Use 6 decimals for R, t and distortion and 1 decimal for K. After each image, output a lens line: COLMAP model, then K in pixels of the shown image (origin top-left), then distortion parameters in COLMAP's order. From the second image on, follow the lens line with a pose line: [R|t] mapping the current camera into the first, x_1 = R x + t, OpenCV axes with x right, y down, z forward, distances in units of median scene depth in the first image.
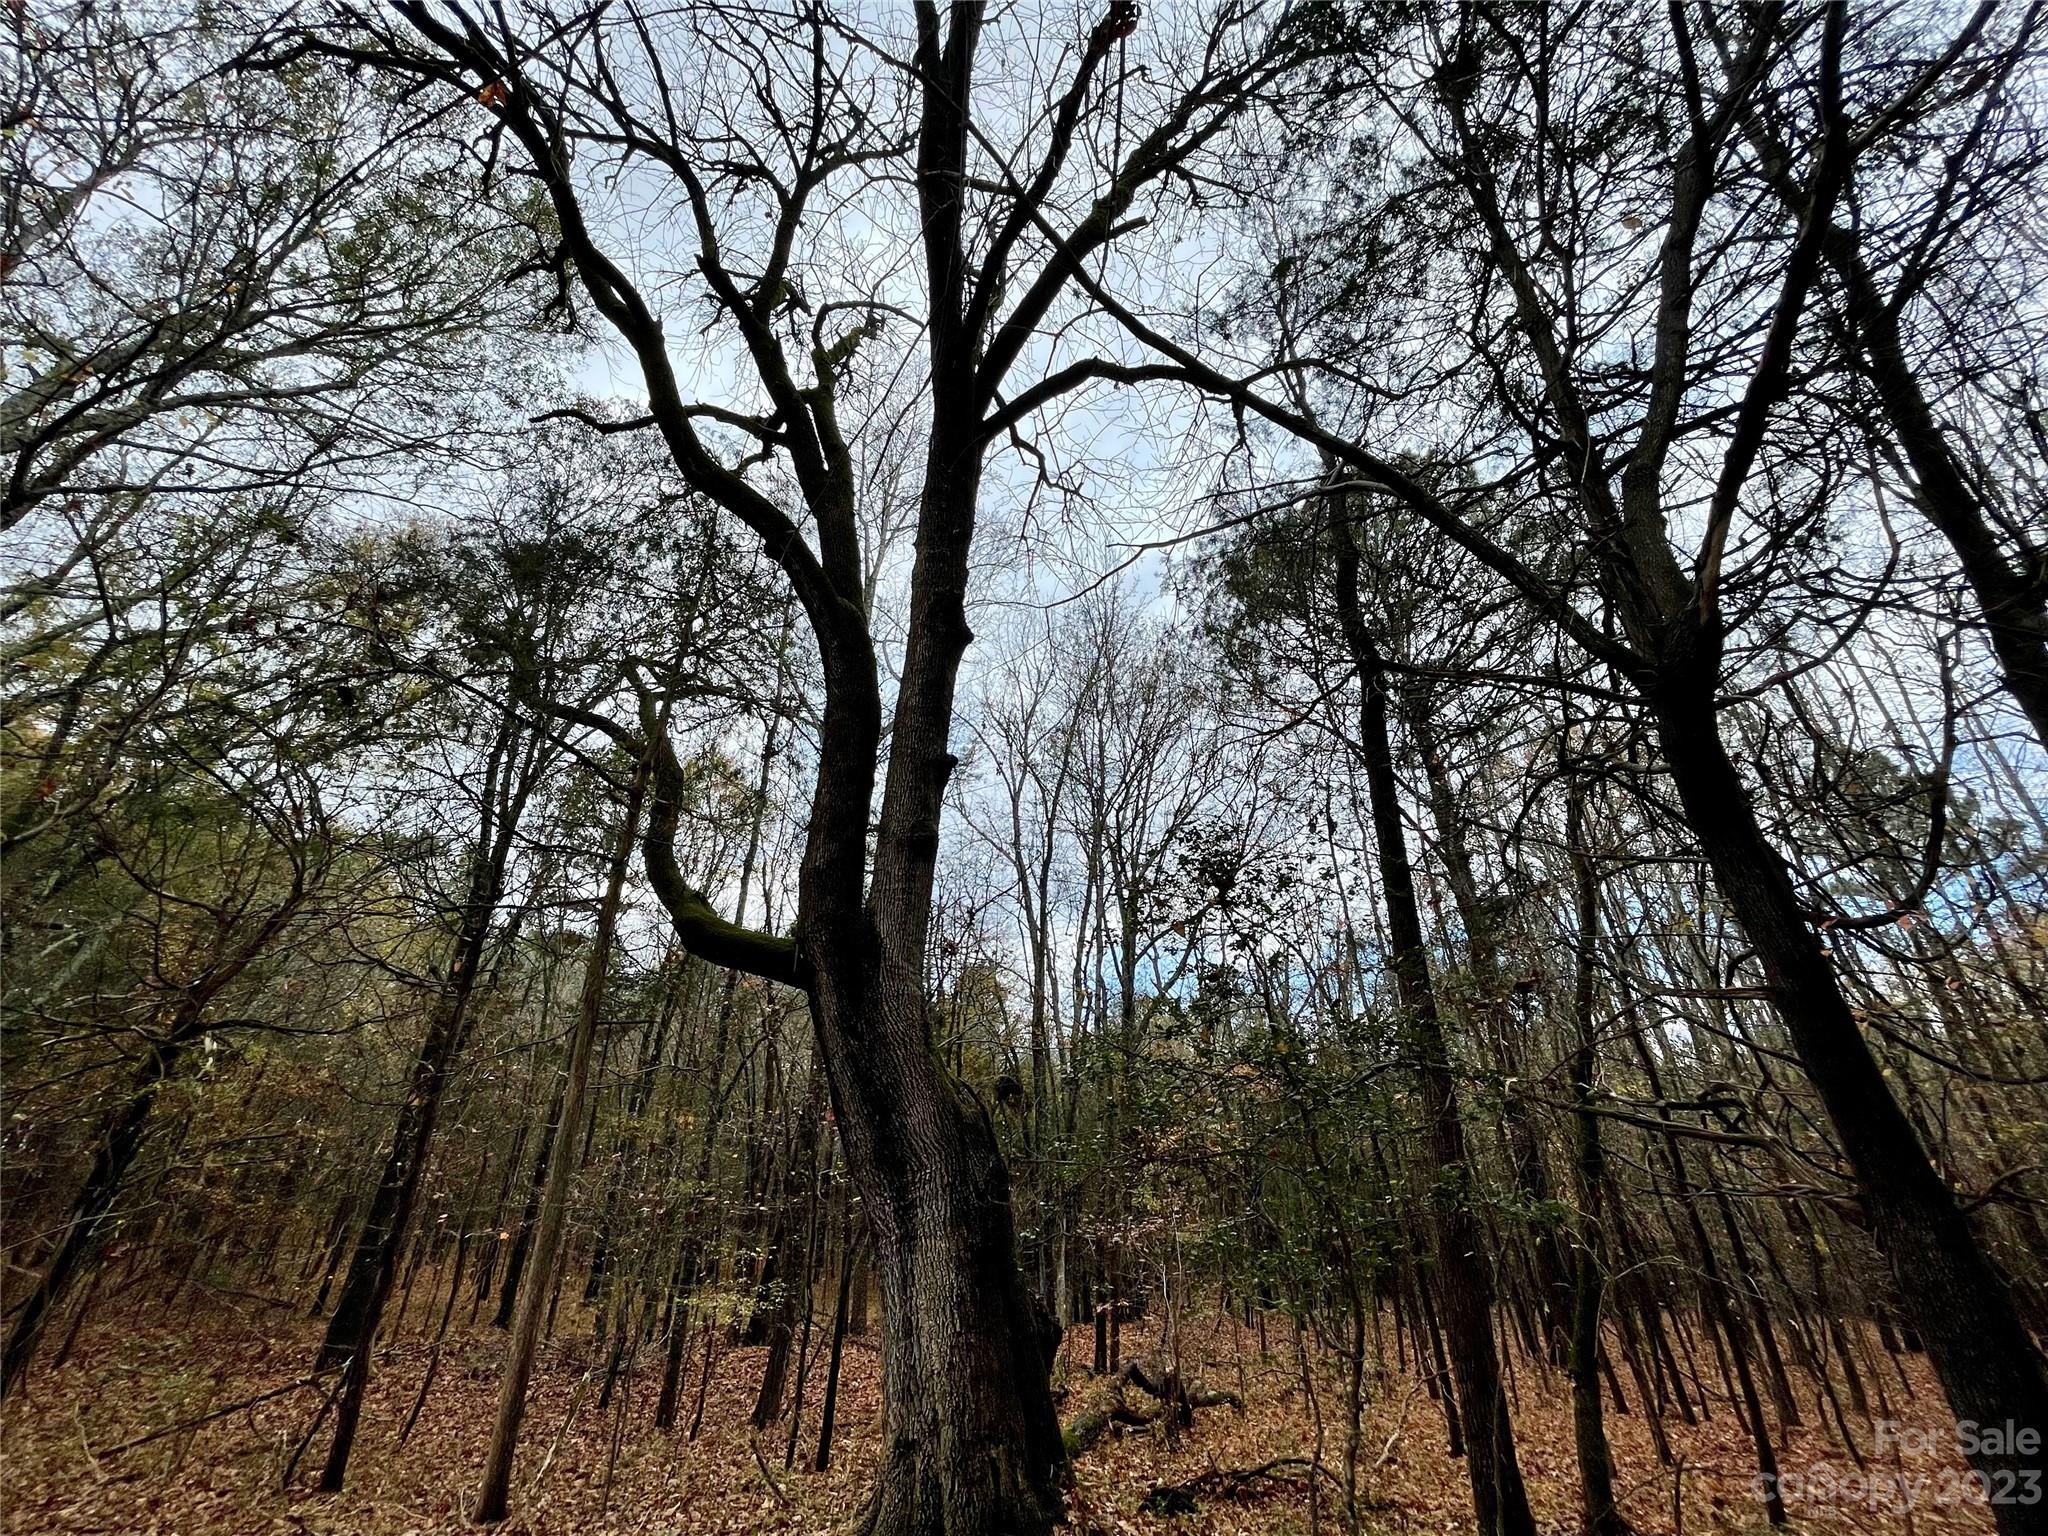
lens RADIAL K [[823.9, 0, 1024.6], [0, 823.9, 769.0], [0, 0, 1]] dist [-0.002211, -0.000625]
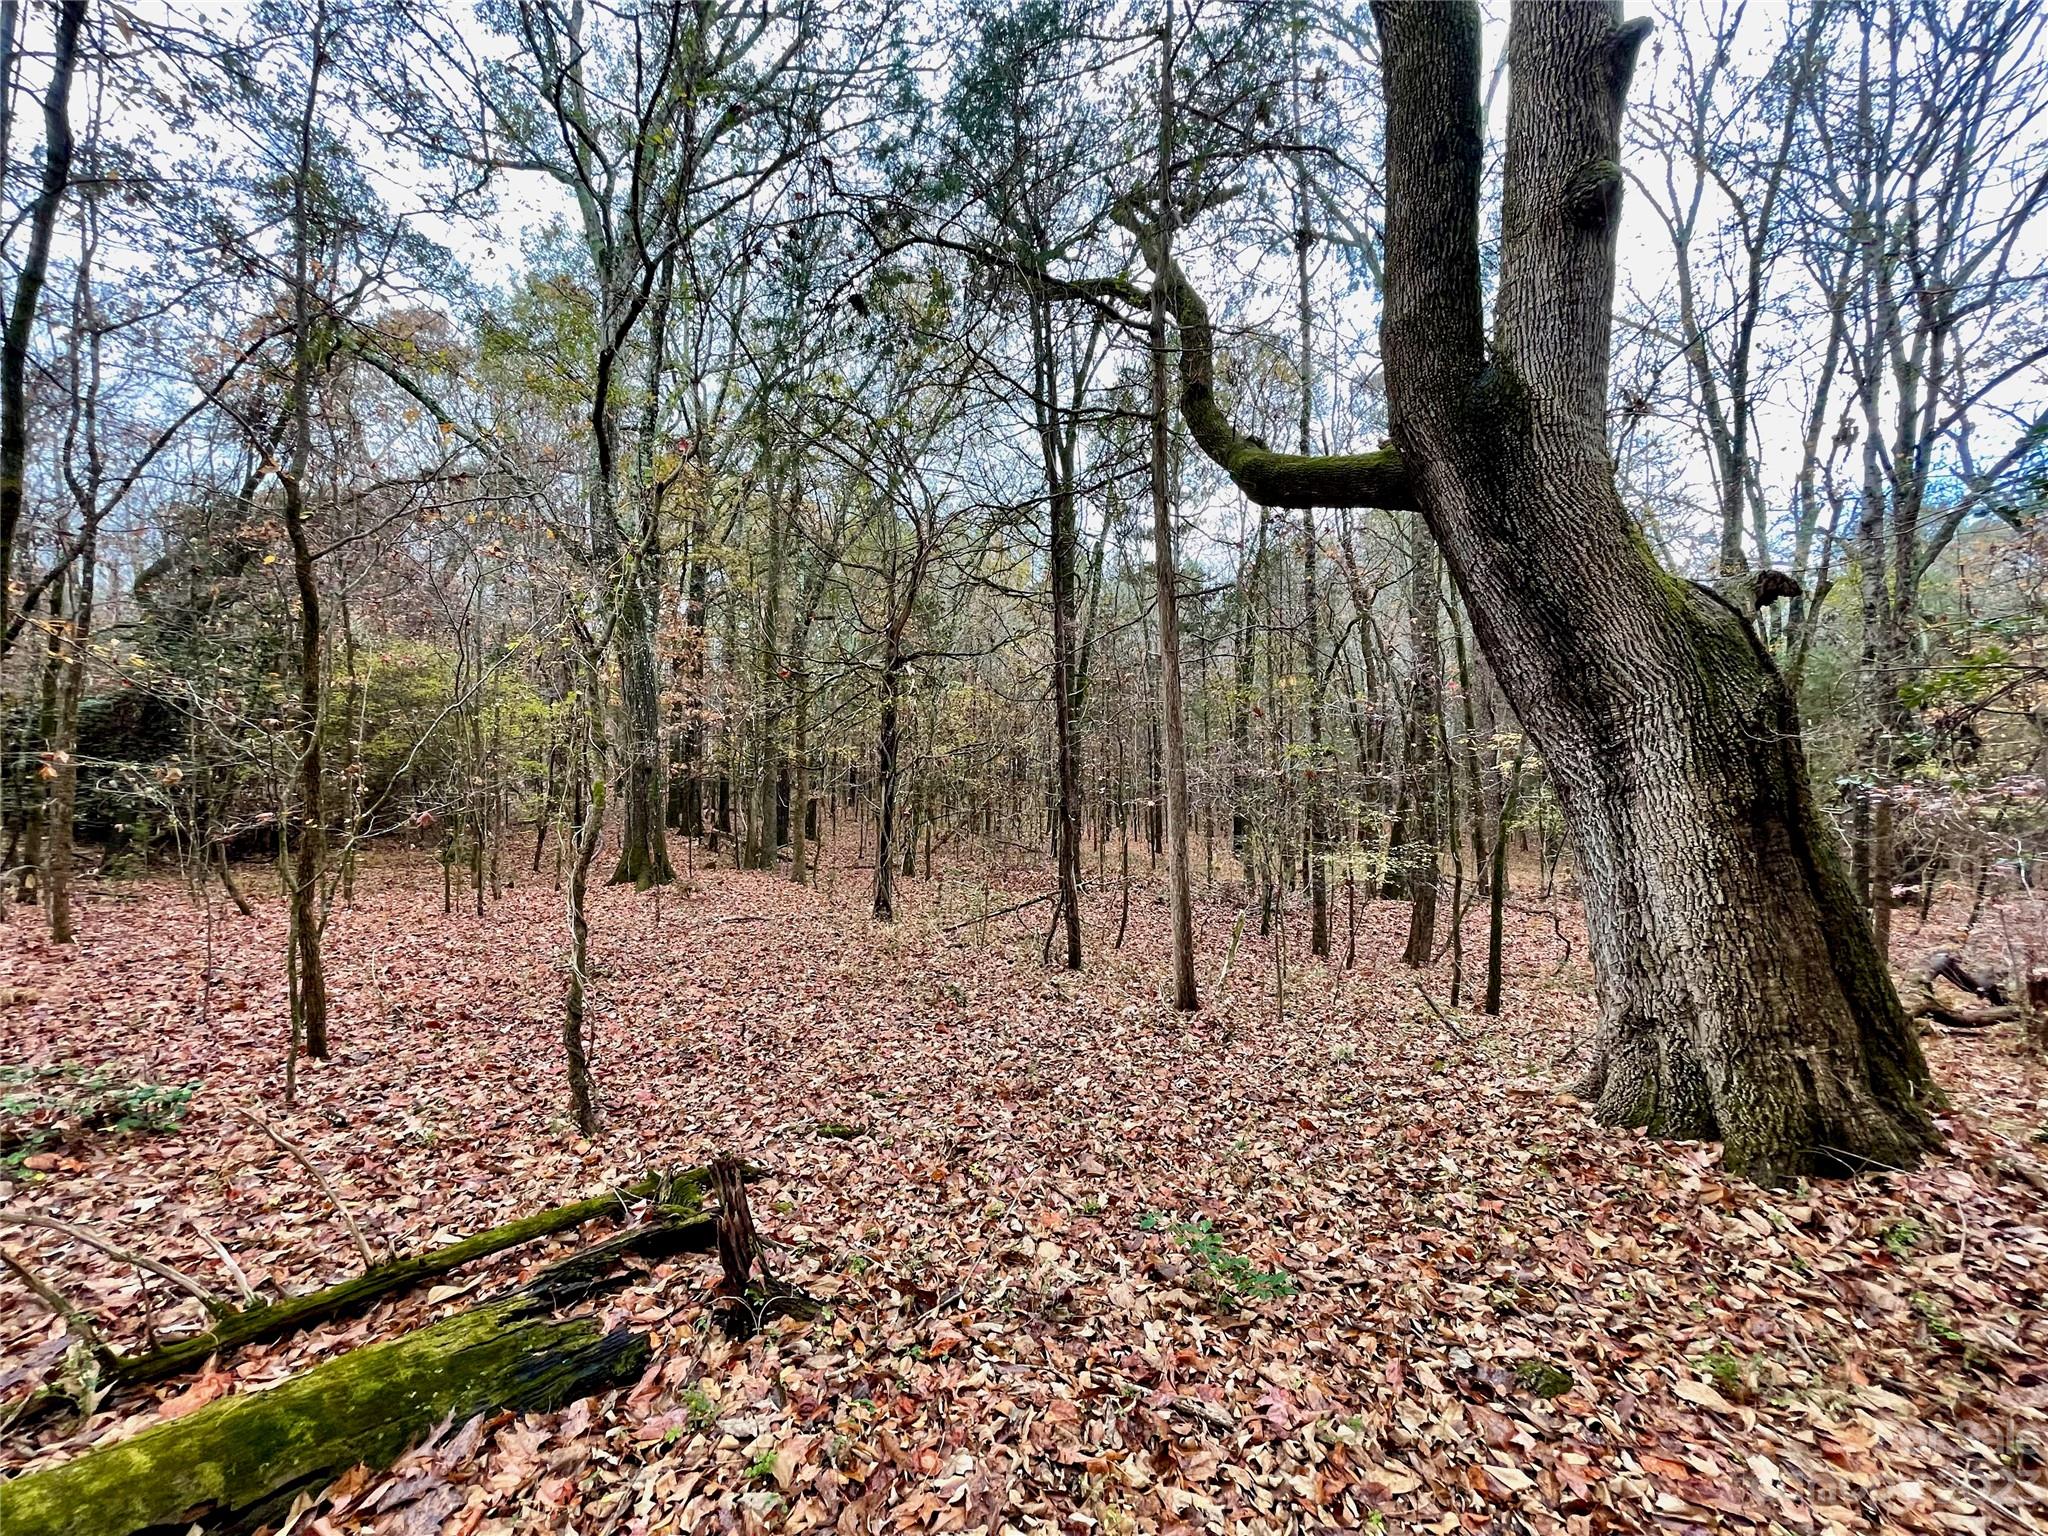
lens RADIAL K [[823.9, 0, 1026.3], [0, 823.9, 771.1], [0, 0, 1]] dist [-0.002211, -0.000625]
pose [[0.781083, -0.022670, -0.624016, -0.063868], [0.298856, 0.891021, 0.341710, 0.102636], [0.548265, -0.453395, 0.702737, 0.145153]]
